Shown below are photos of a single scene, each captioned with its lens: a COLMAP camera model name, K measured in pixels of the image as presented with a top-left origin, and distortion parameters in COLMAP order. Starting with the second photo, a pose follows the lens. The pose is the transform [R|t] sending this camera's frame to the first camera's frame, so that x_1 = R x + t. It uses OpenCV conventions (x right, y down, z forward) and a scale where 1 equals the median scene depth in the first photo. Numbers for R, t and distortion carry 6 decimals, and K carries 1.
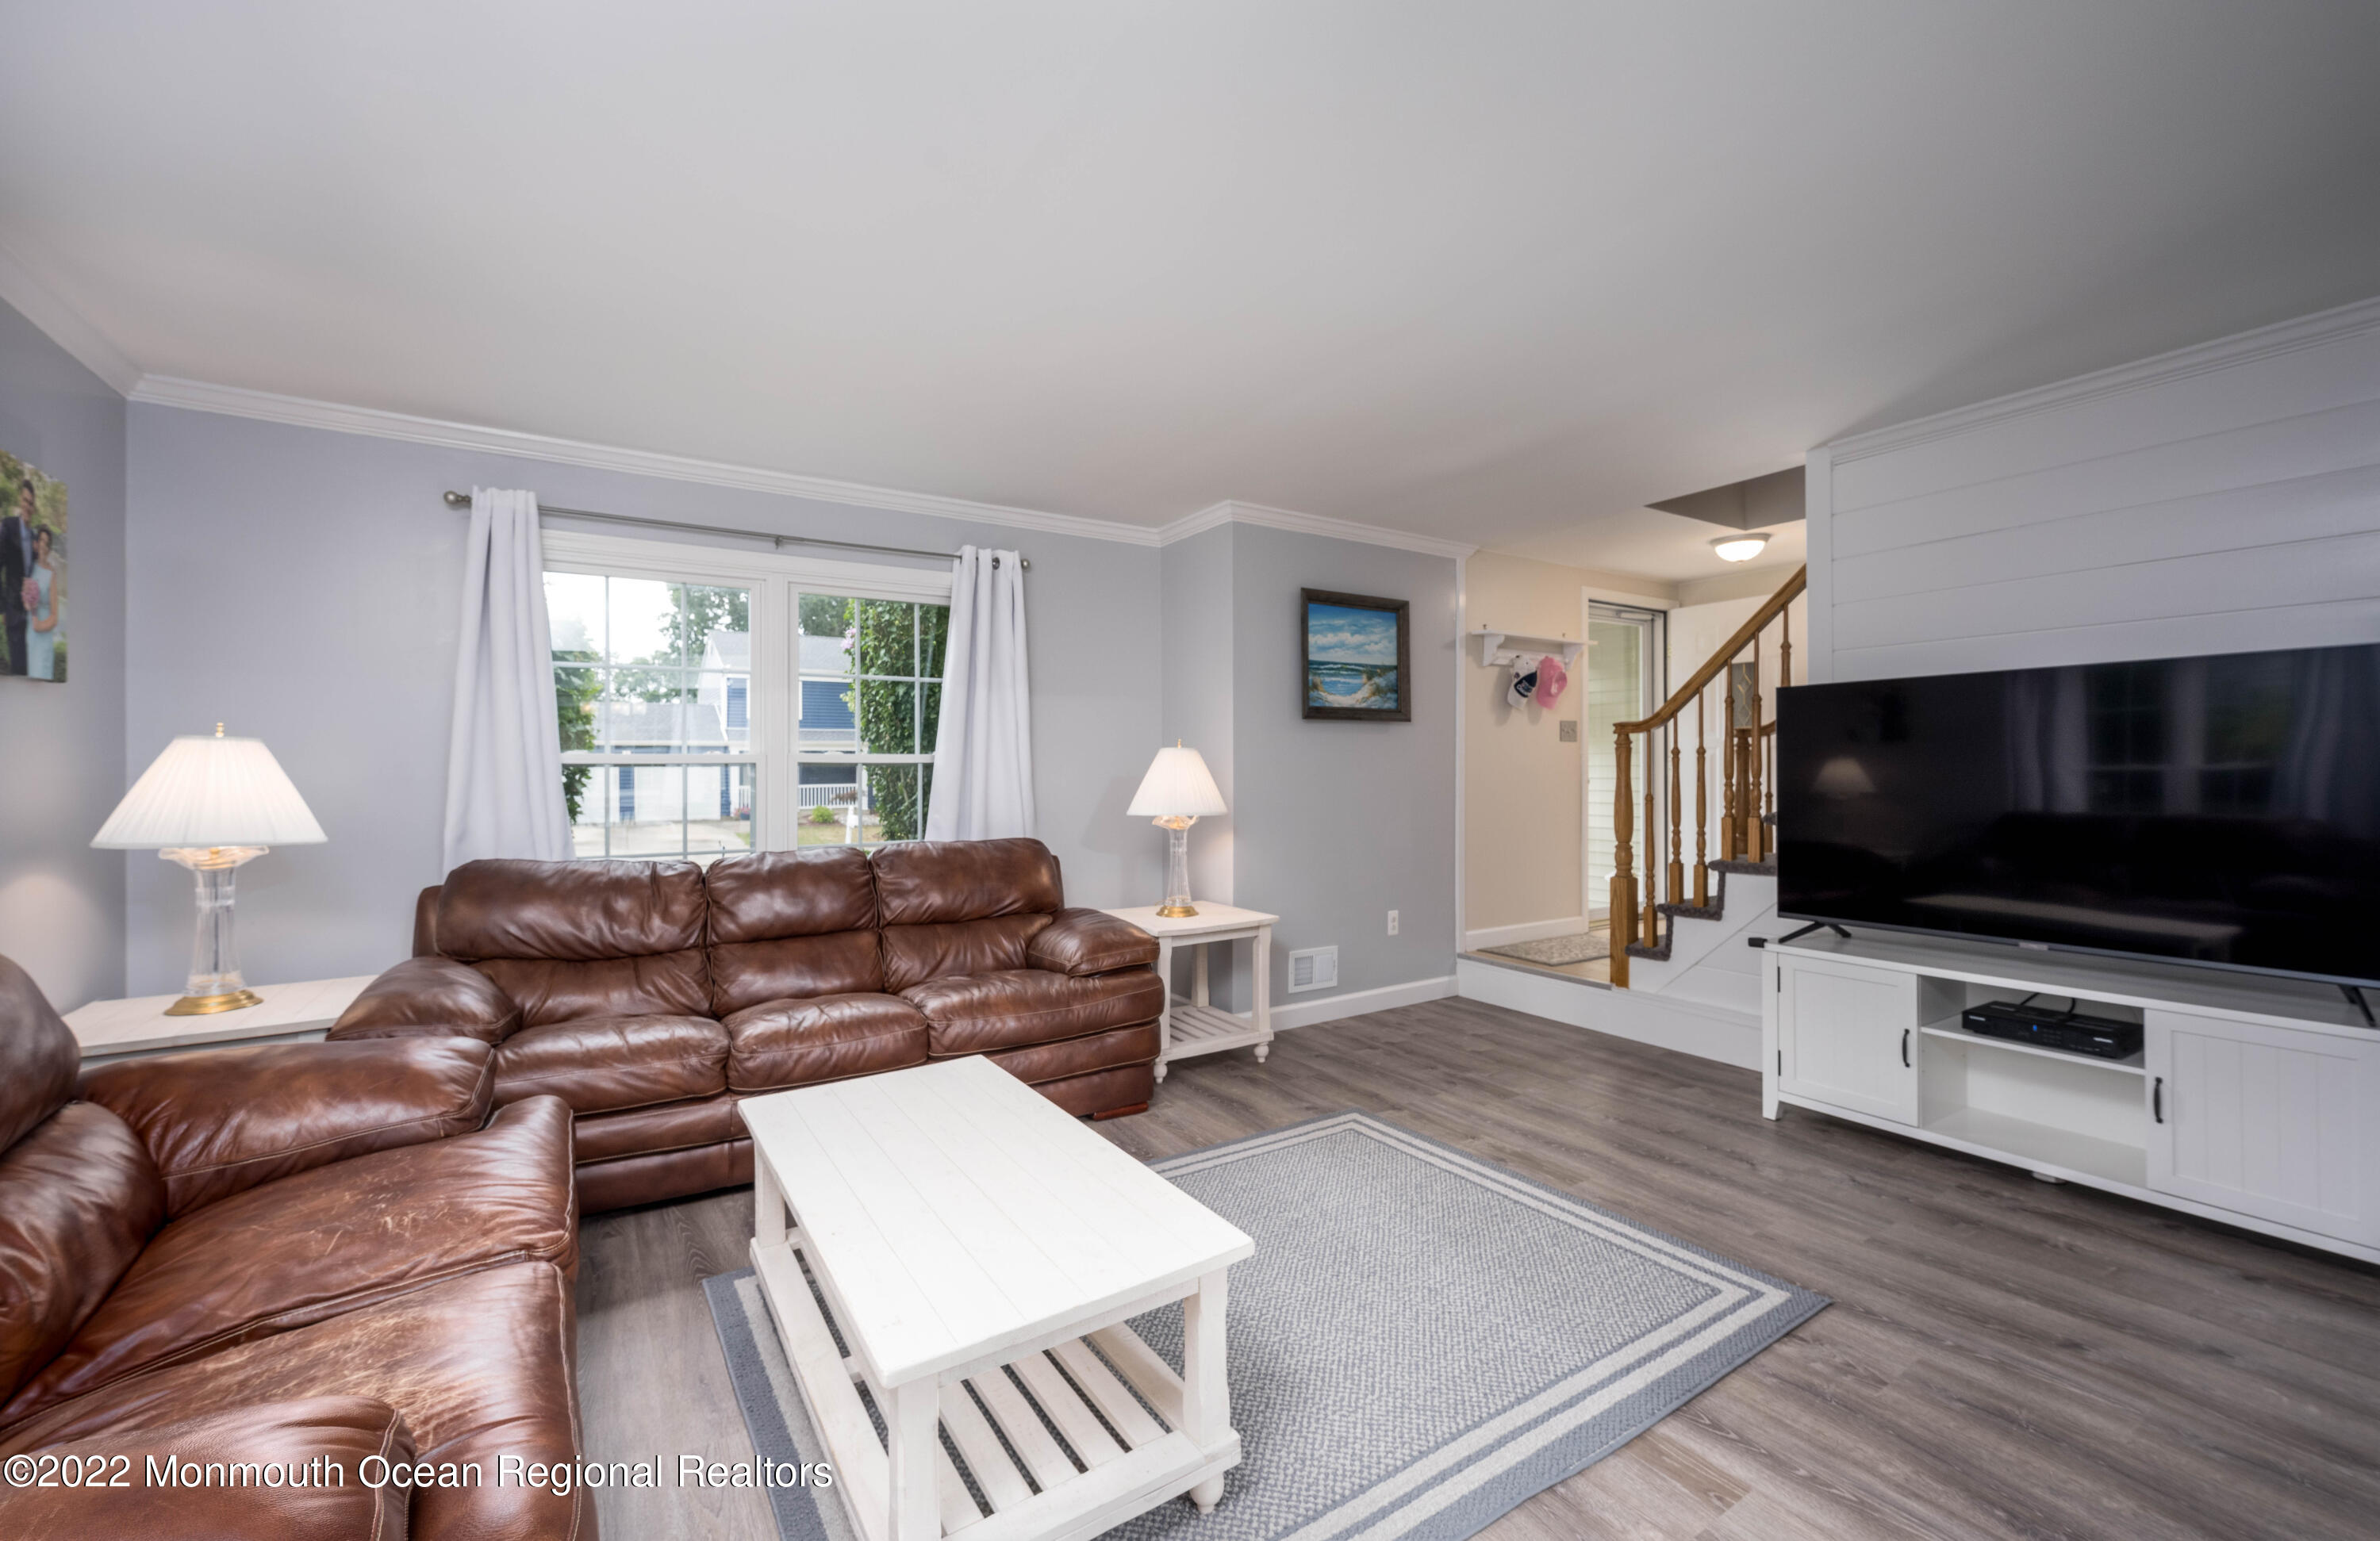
lens RADIAL K [[940.8, 0, 1185.6], [0, 940.8, 761.9], [0, 0, 1]] dist [0.001044, 0.000175]
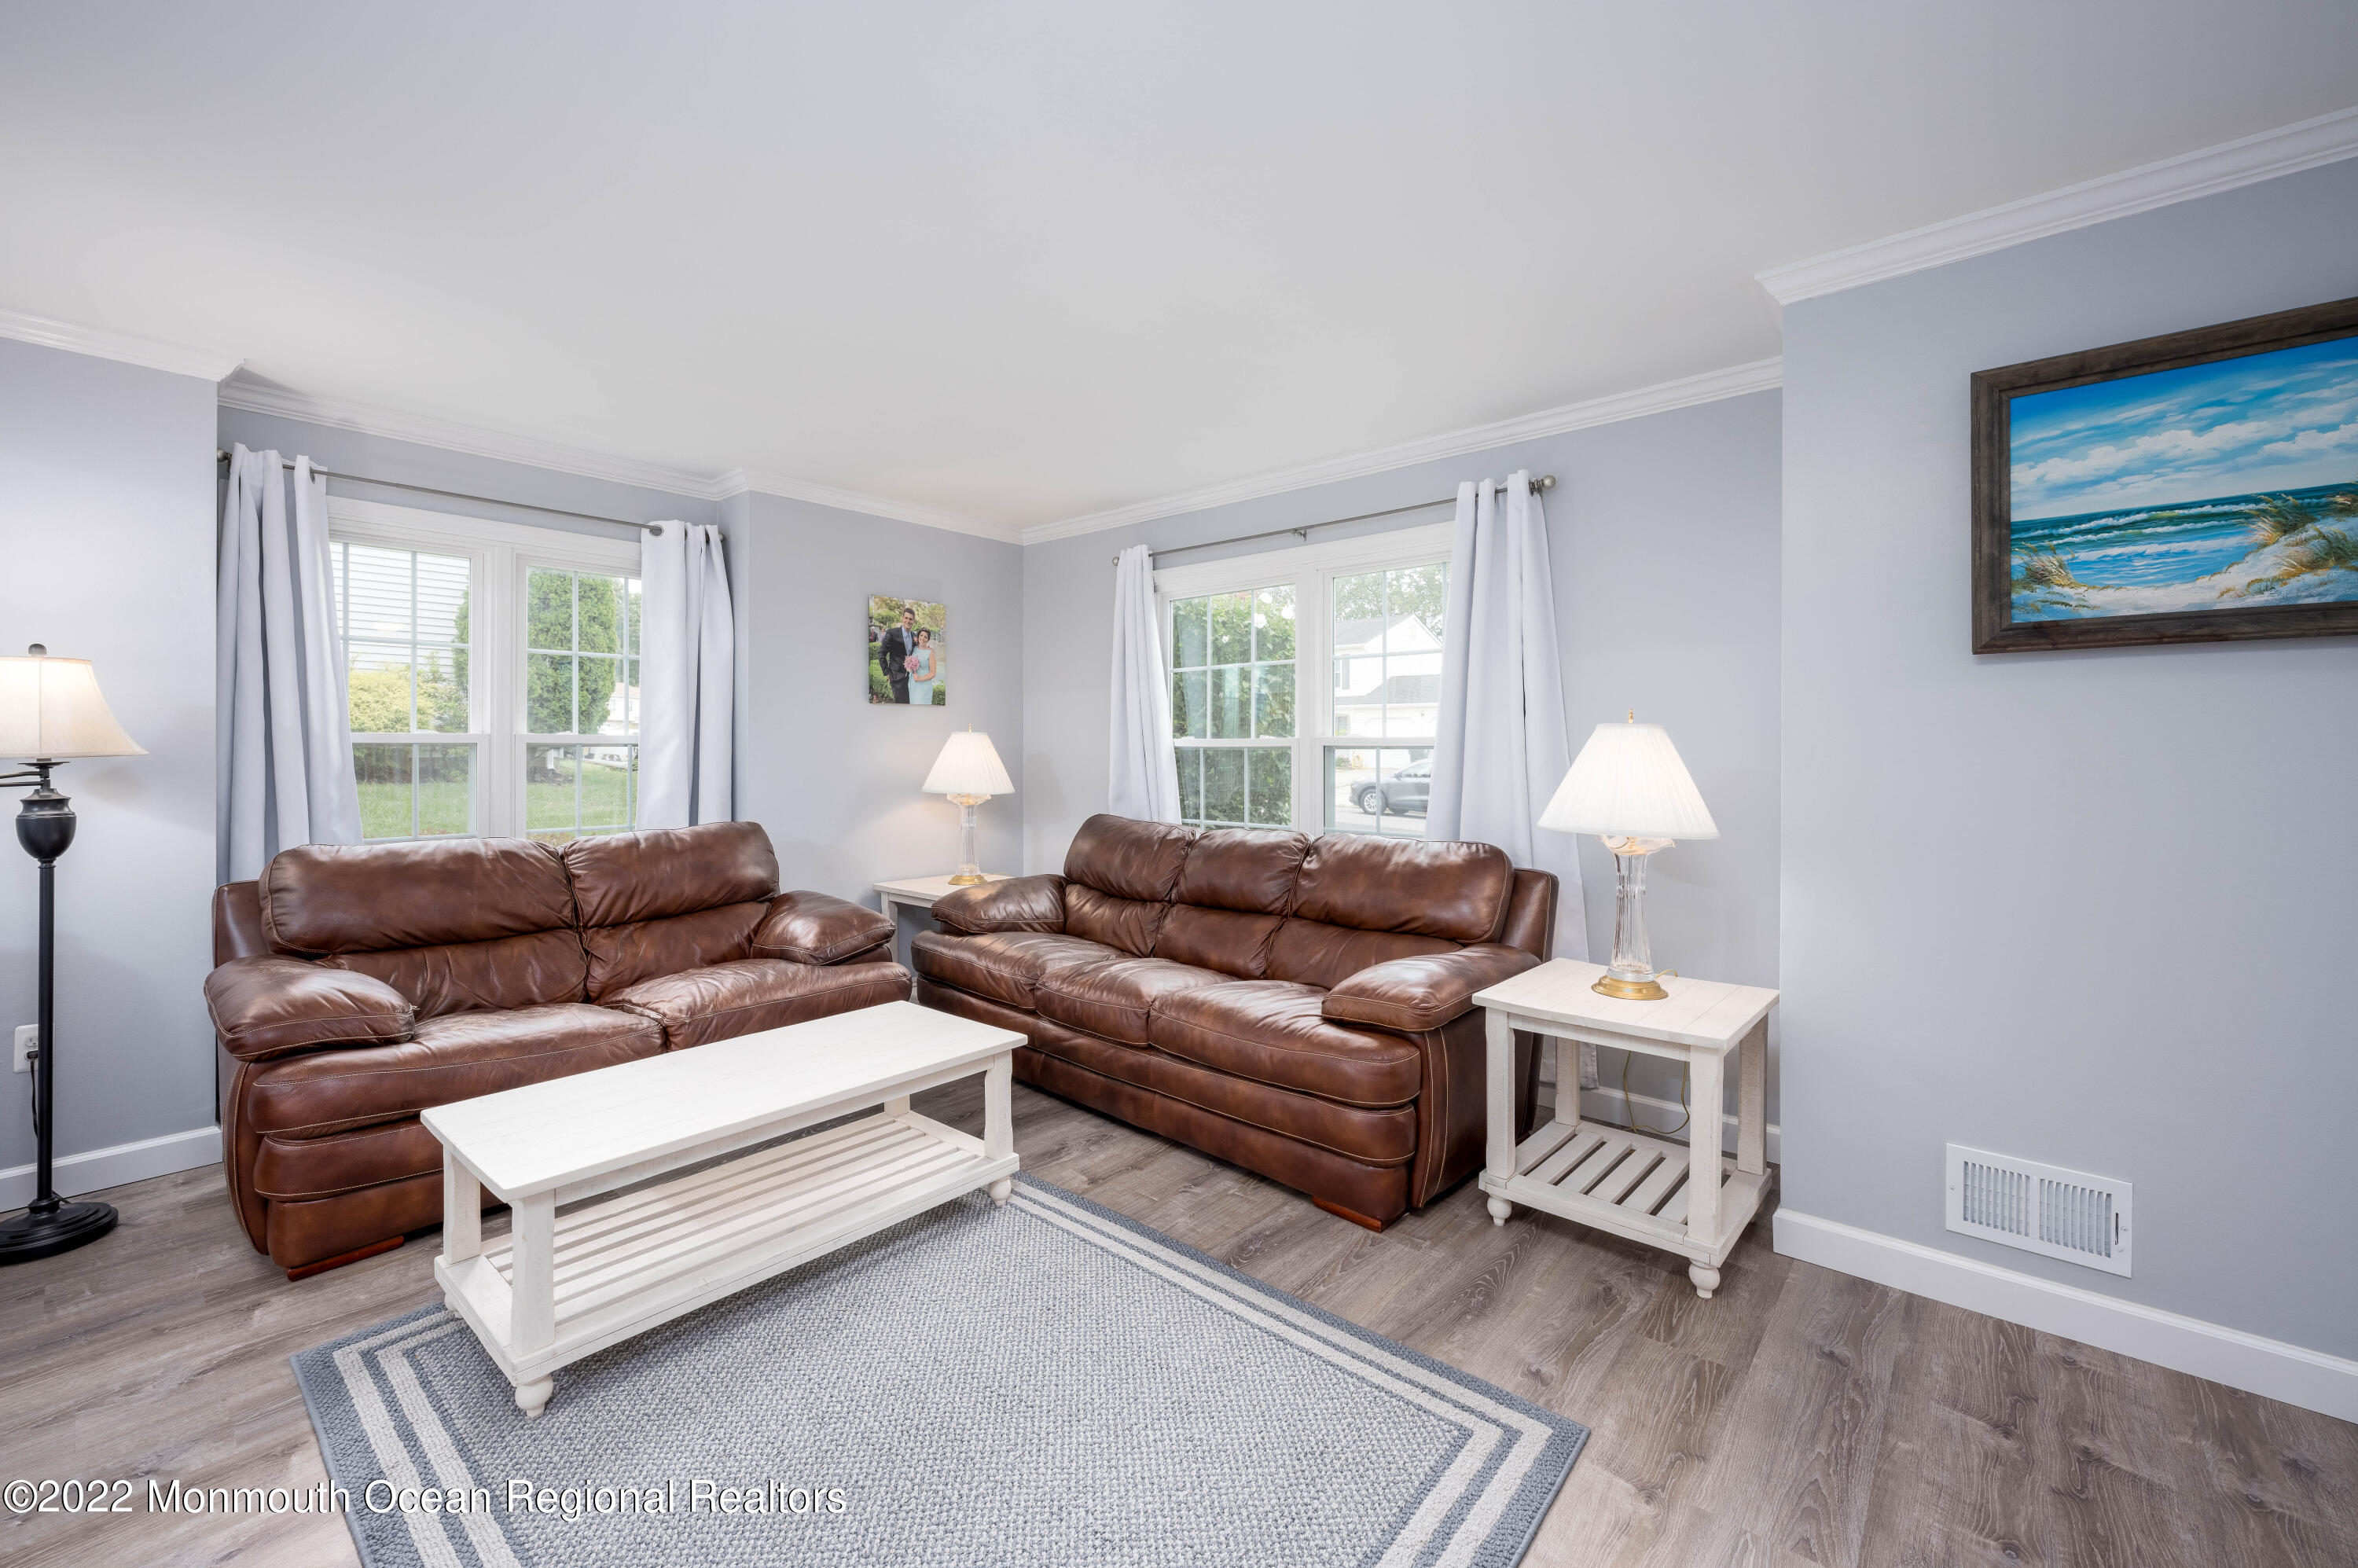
lens RADIAL K [[949.7, 0, 1193.2], [0, 949.7, 739.9], [0, 0, 1]] dist [-0.002187, -0.000019]
pose [[0.293523, -0.005157, -0.955938, 0.533709], [0.001073, 0.999987, -0.005065, -0.000821], [0.955951, 0.000461, 0.293524, 0.569850]]
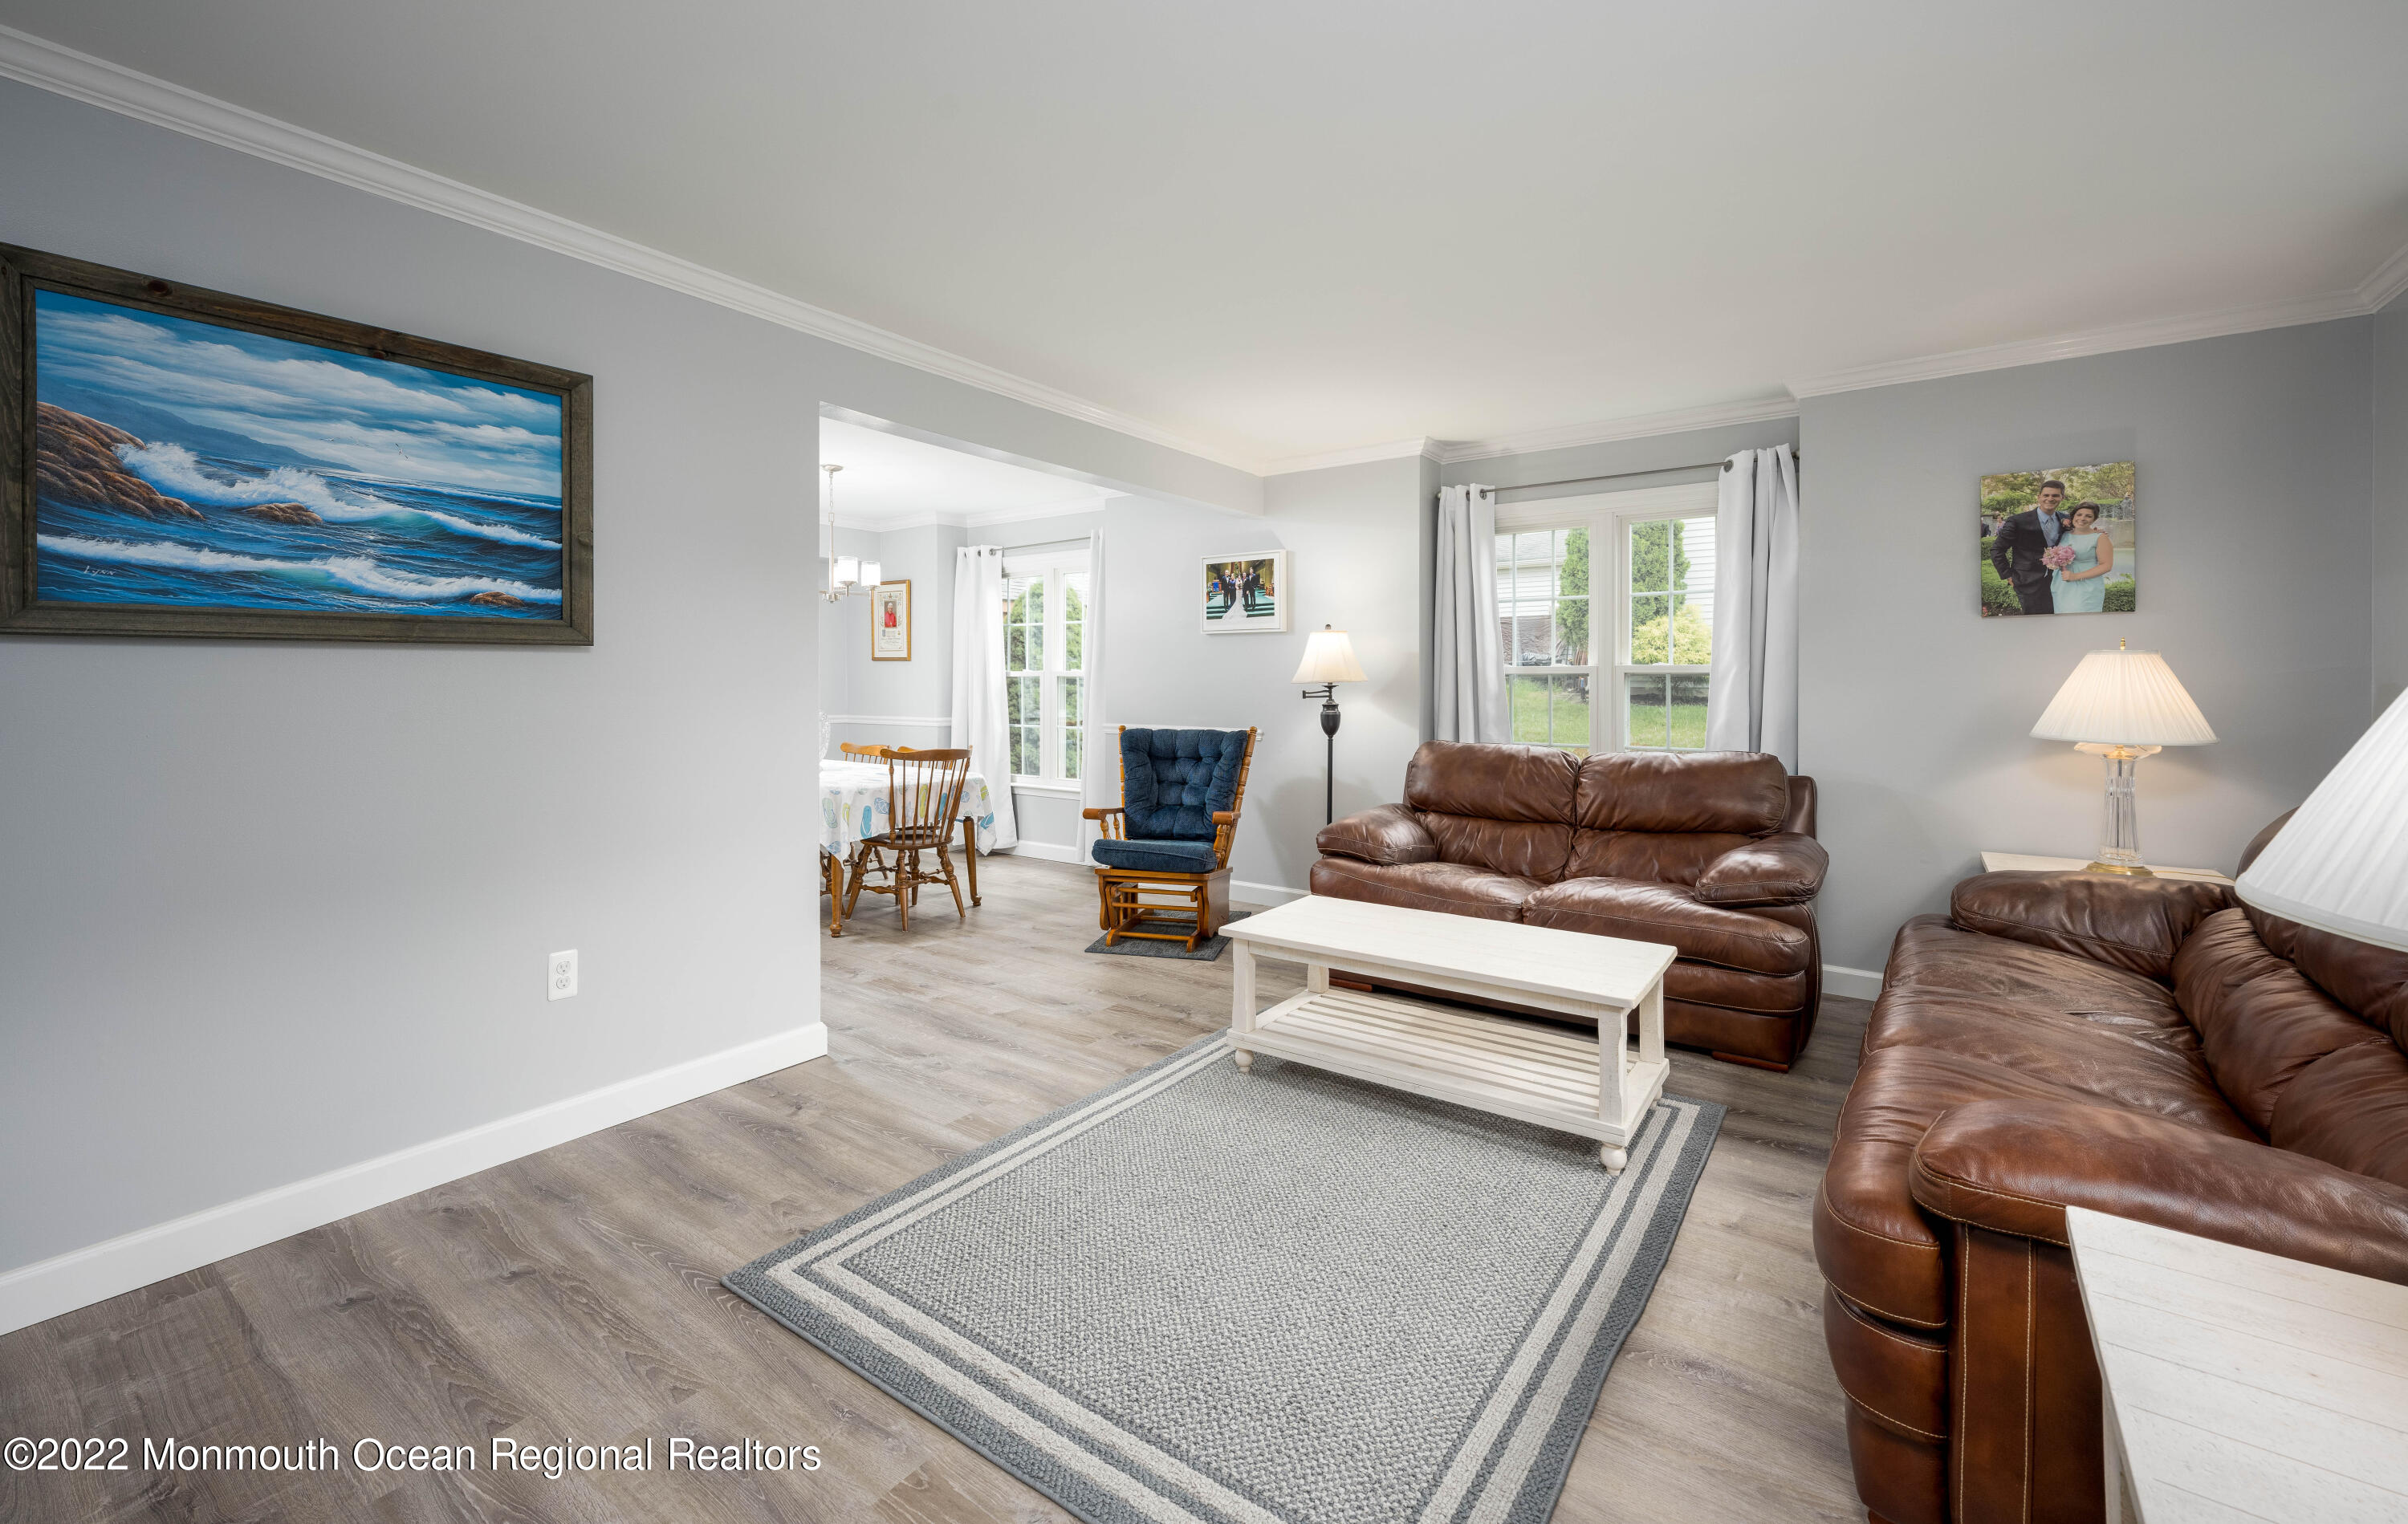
lens RADIAL K [[984.4, 0, 1180.1], [0, 984.4, 664.8], [0, 0, 1]] dist [-0.001043, 0.000072]
pose [[-0.936116, -0.001119, -0.351690, 0.338206], [0.005256, 0.999839, -0.017170, 0.004449], [0.351653, -0.017922, -0.935959, 1.131097]]
